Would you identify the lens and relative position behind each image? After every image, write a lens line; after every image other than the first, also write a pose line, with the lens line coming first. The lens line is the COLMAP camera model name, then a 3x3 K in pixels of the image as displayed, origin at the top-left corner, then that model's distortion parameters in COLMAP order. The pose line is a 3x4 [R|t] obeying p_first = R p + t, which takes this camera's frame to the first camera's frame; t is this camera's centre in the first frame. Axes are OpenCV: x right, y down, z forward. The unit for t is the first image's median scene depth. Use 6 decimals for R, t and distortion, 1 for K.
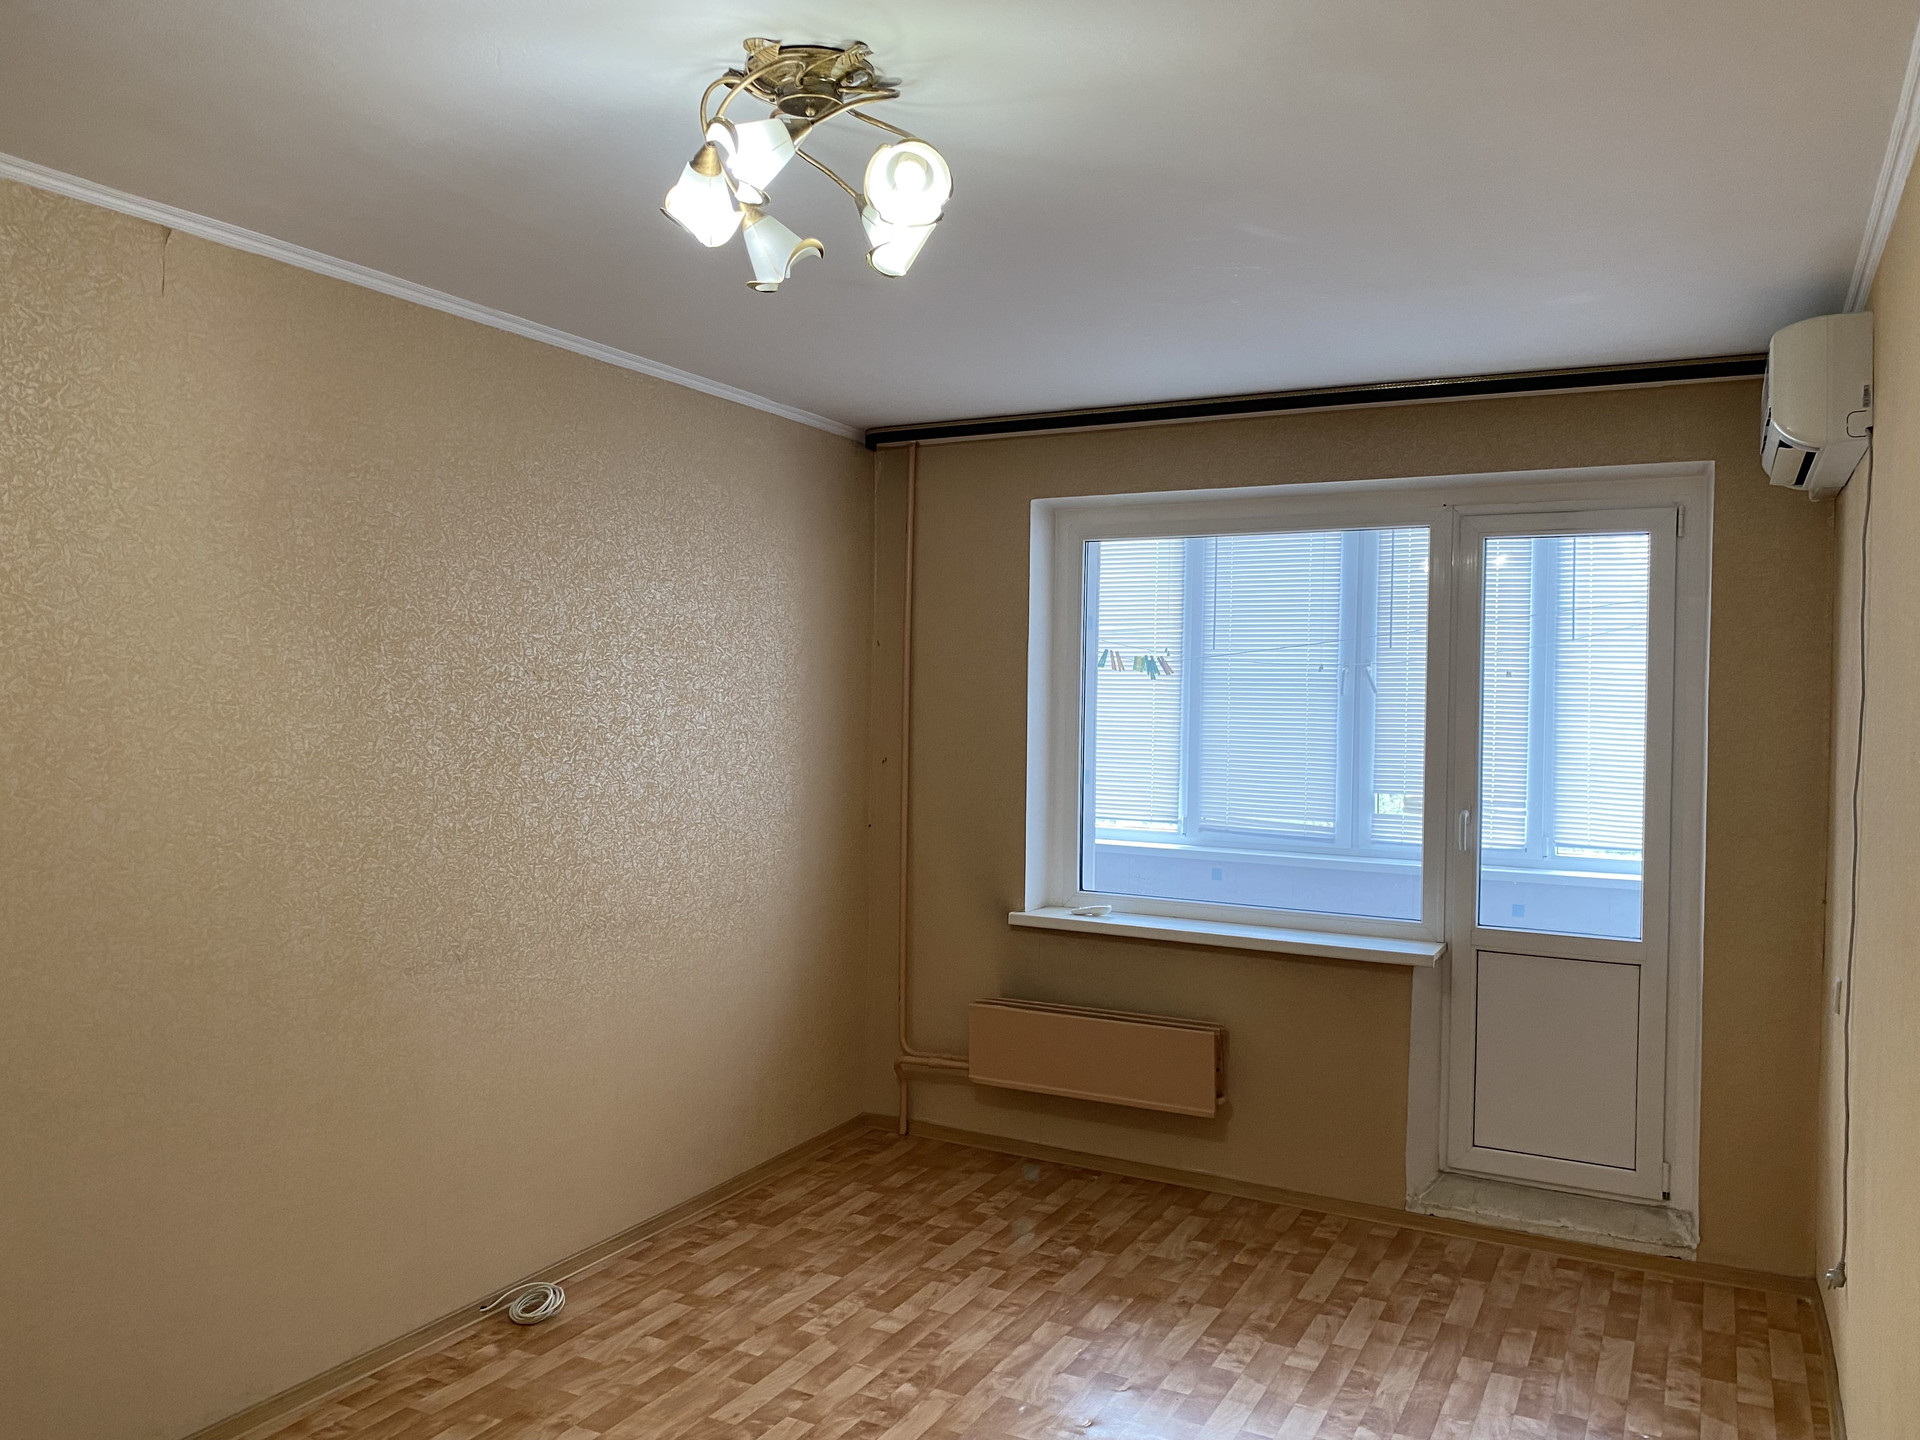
lens RADIAL K [[1485.6, 0, 950.7], [0, 1485.6, 708.2], [0, 0, 1]] dist [0.033274, -0.042184]
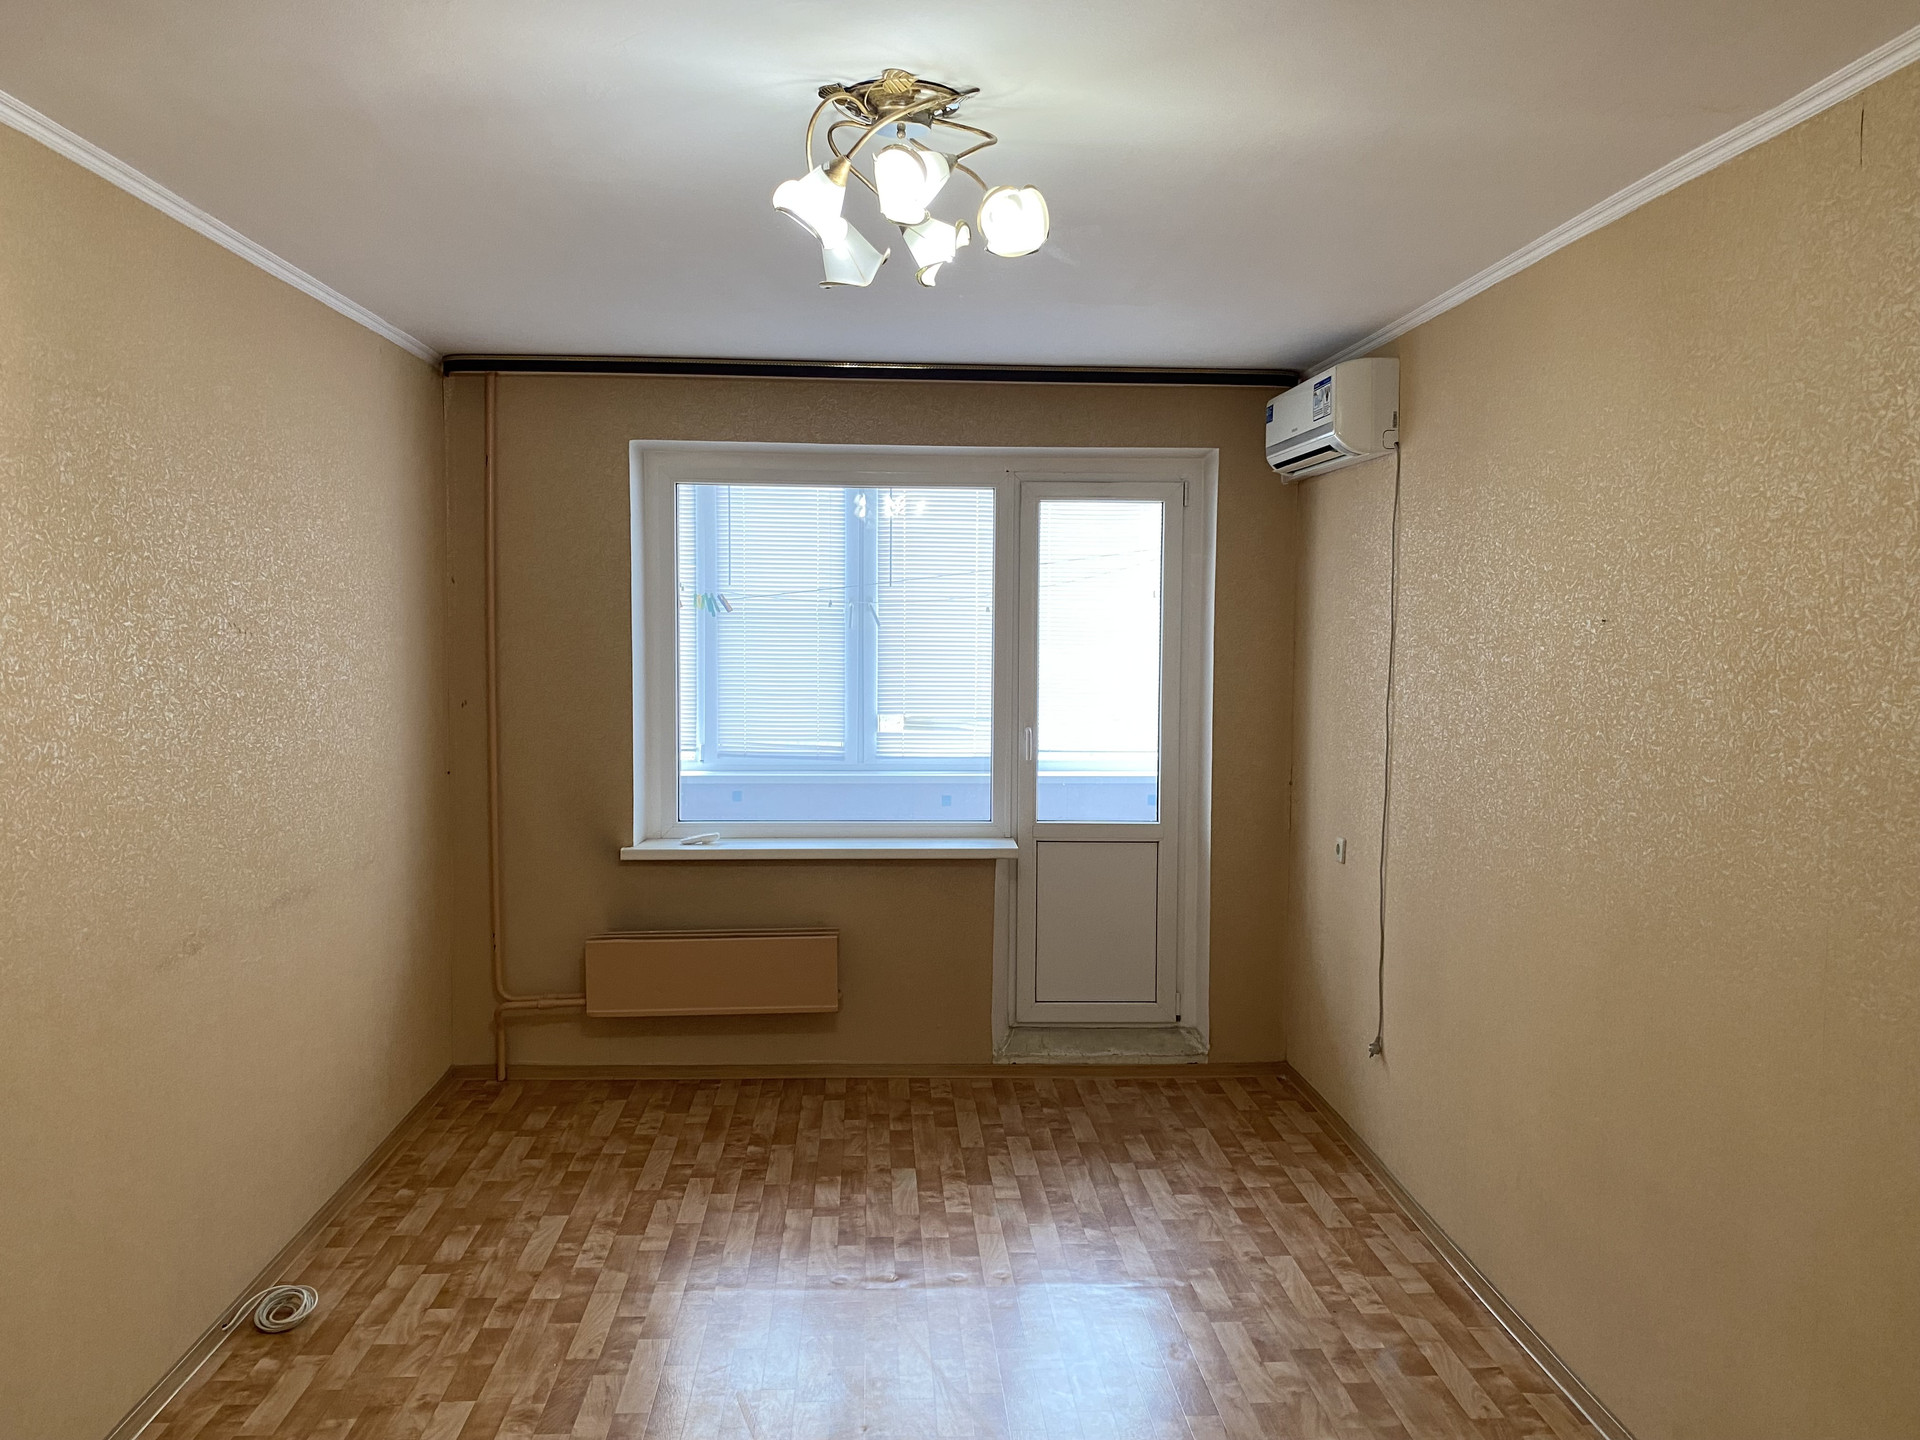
lens RADIAL K [[1485.6, 0, 952.8], [0, 1485.6, 715.2], [0, 0, 1]] dist [0.033274, -0.042184]
pose [[0.858635, -0.042206, 0.510846, -0.322034], [0.009808, 0.997775, 0.065950, -0.021486], [-0.512493, -0.051617, 0.857139, 0.009728]]
